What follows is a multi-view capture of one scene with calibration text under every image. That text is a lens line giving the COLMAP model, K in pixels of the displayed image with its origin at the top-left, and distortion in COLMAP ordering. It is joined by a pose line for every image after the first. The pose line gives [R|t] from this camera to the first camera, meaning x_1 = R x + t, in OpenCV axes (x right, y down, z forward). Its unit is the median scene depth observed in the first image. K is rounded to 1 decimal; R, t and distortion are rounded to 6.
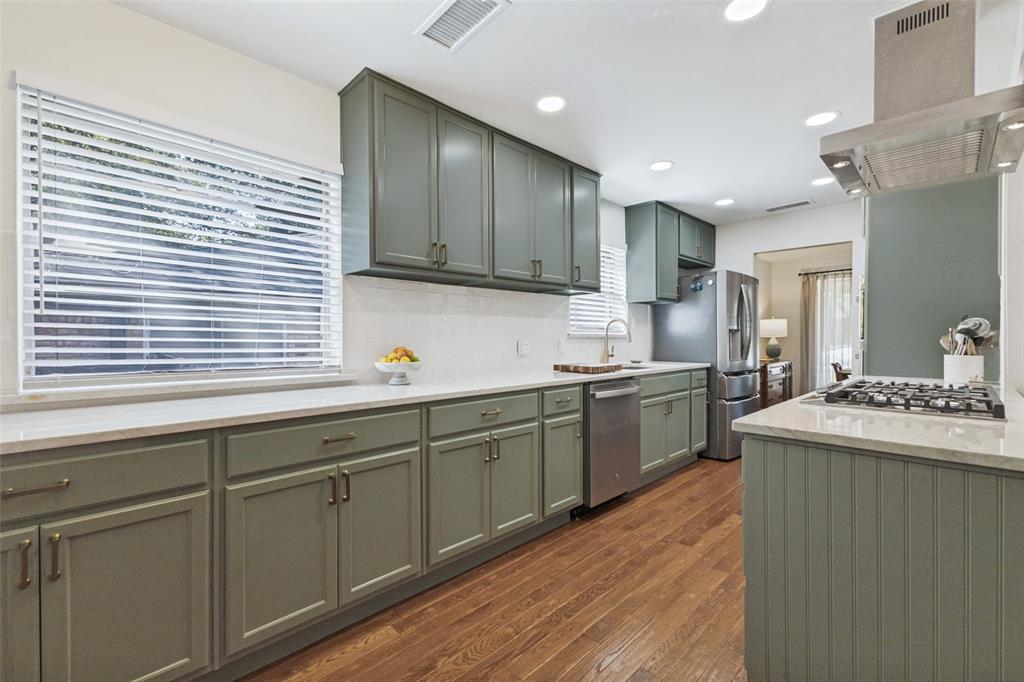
lens RADIAL K [[439.9, 0, 513.3], [0, 439.9, 336.4], [0, 0, 1]] dist [0.005966, -0.000542]
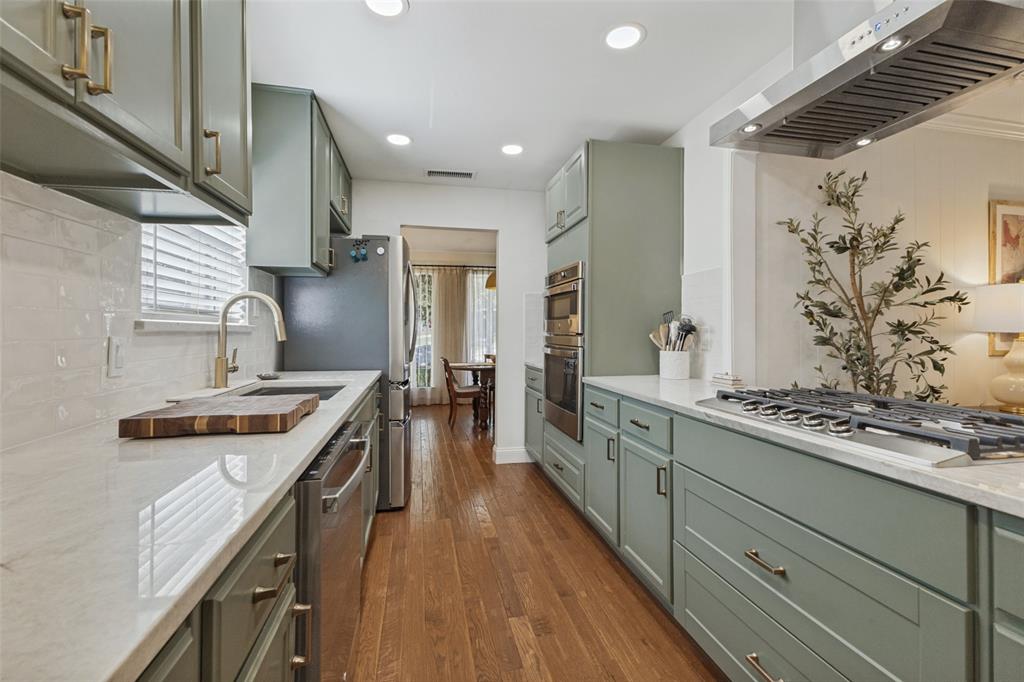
lens RADIAL K [[448.3, 0, 509.1], [0, 448.3, 327.1], [0, 0, 1]] dist [0.000167, -0.000004]
pose [[0.553984, 0.009308, 0.832475, -0.017164], [-0.001679, 0.999948, -0.010063, 0.001696], [-0.832525, 0.004177, 0.553971, 0.481409]]
